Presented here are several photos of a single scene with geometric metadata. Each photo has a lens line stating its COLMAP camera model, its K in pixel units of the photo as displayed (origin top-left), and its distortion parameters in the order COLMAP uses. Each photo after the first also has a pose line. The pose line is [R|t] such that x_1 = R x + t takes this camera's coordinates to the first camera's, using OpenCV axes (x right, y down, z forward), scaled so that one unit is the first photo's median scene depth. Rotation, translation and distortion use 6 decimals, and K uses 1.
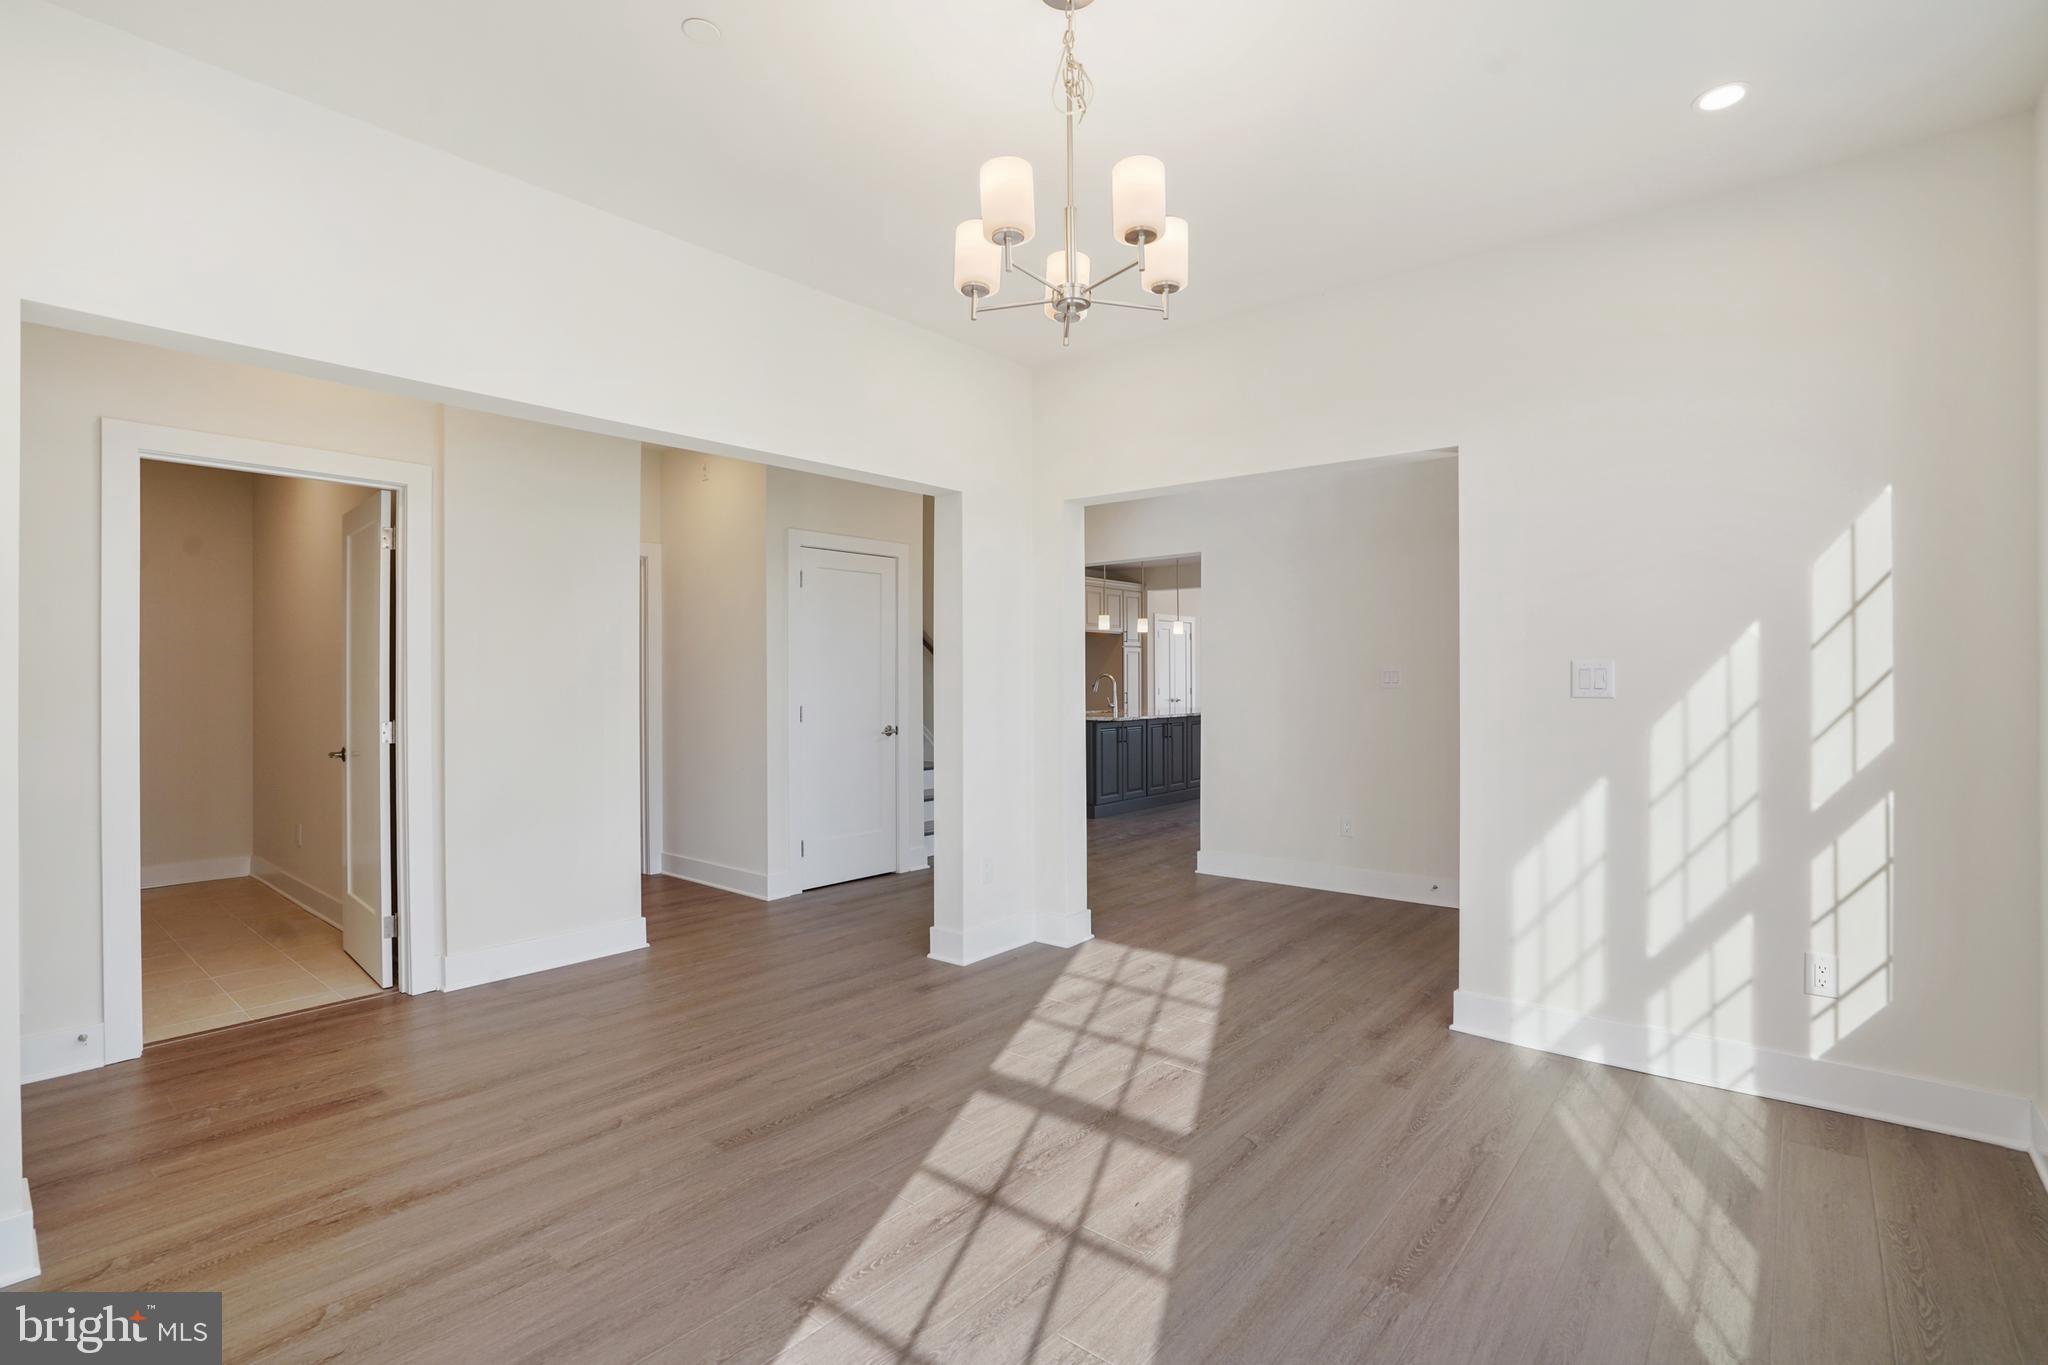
lens RADIAL K [[972.6, 0, 1033.2], [0, 972.6, 686.6], [0, 0, 1]] dist [-0.000106, 0.000155]
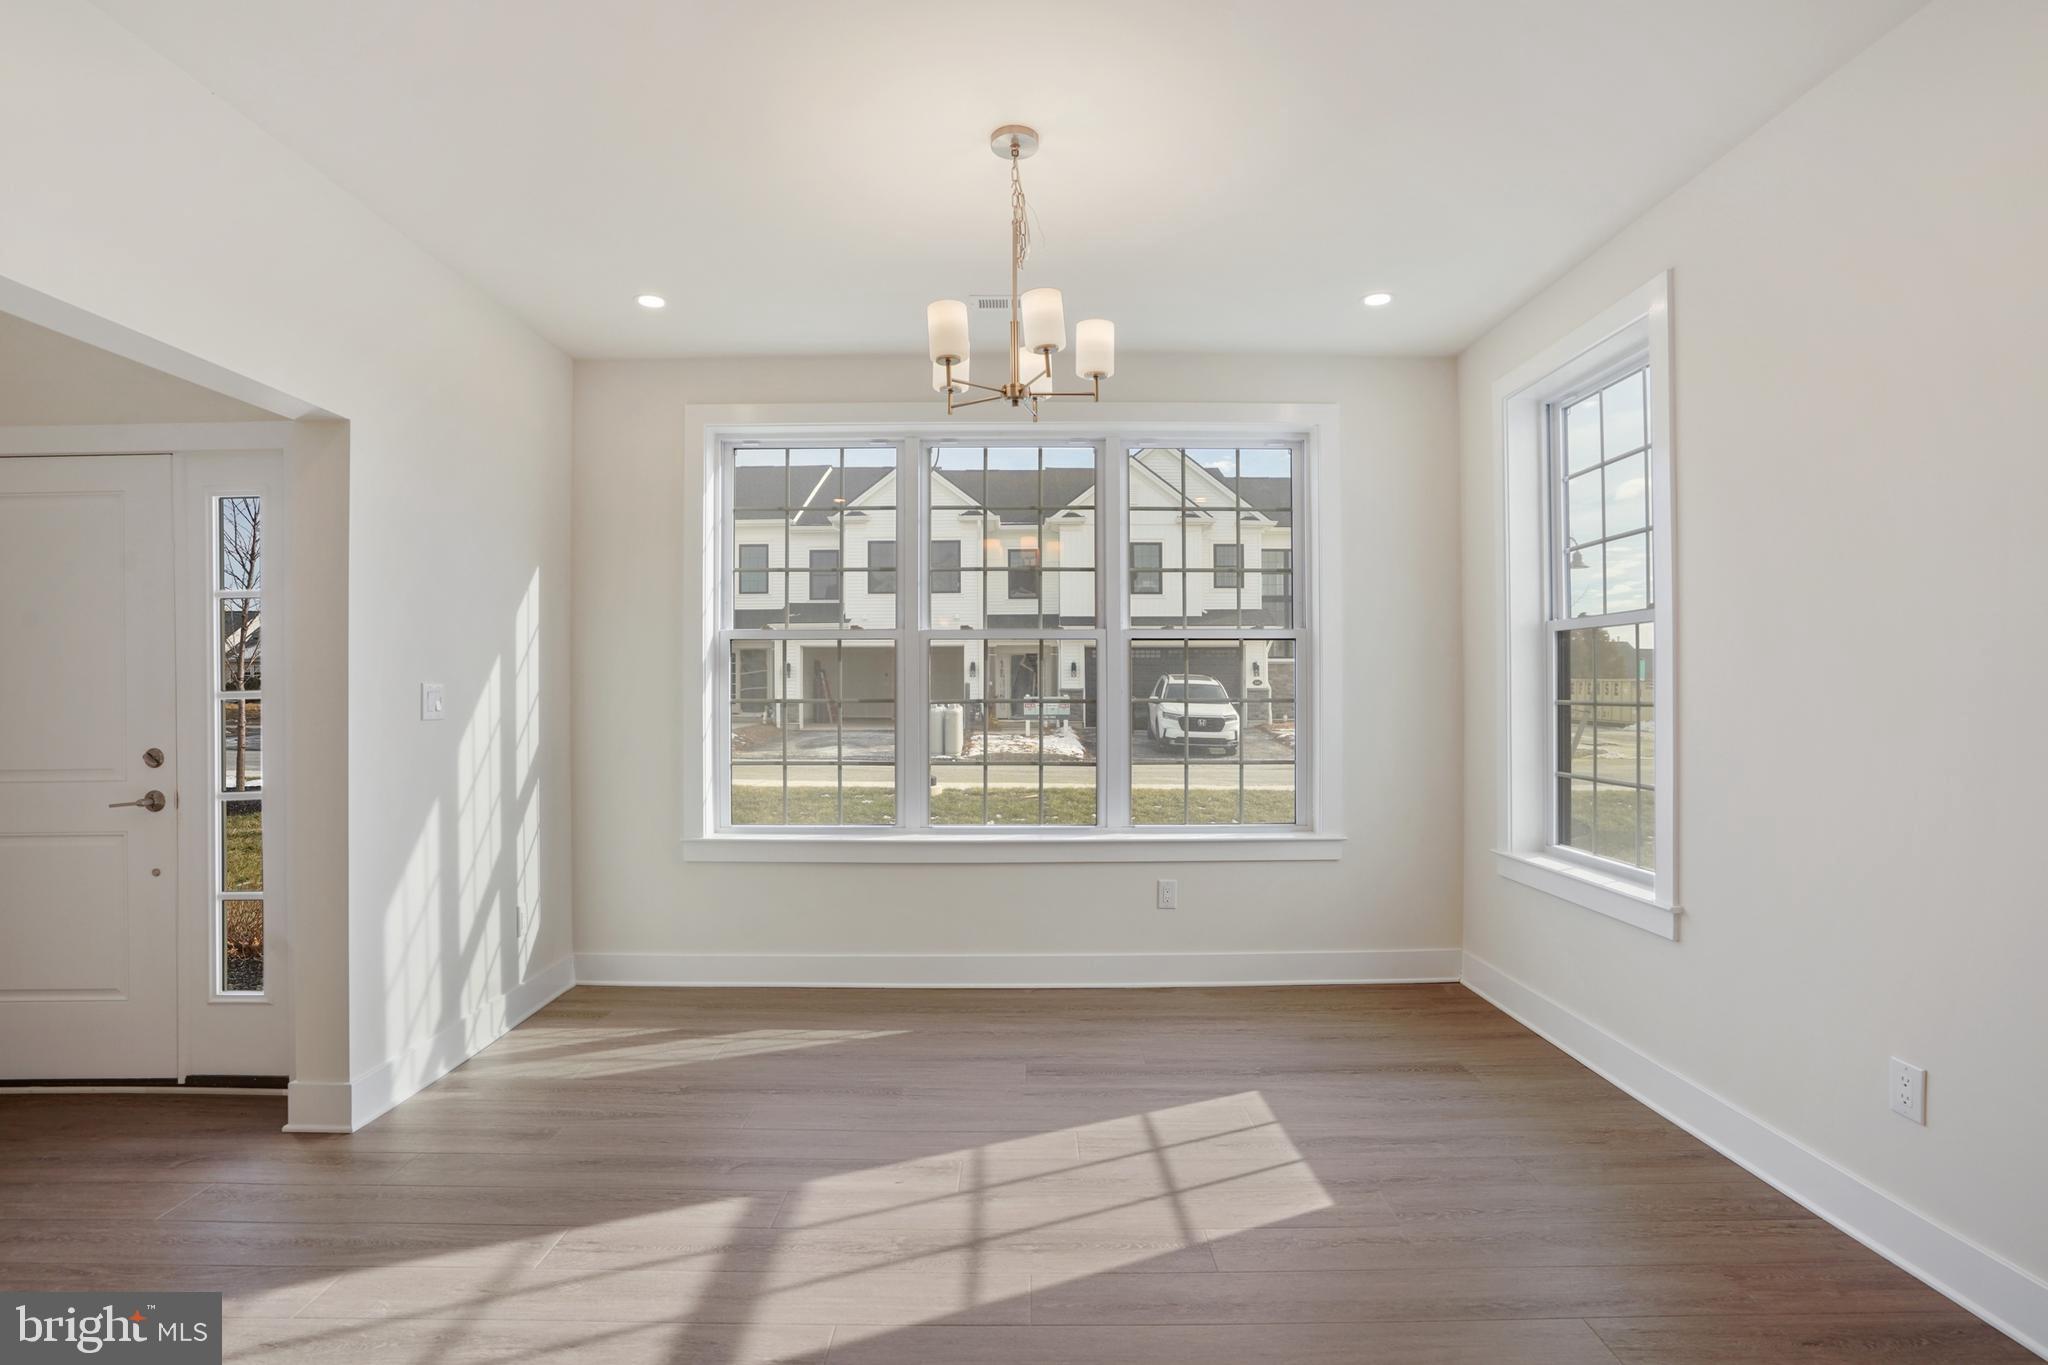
lens RADIAL K [[972.6, 0, 1033.2], [0, 972.6, 686.6], [0, 0, 1]] dist [-0.000106, 0.000155]
pose [[-0.643625, 0.018616, 0.765115, -0.657026], [0.015149, 0.999818, -0.011583, -0.004086], [-0.765191, 0.004136, -0.643790, 1.255633]]
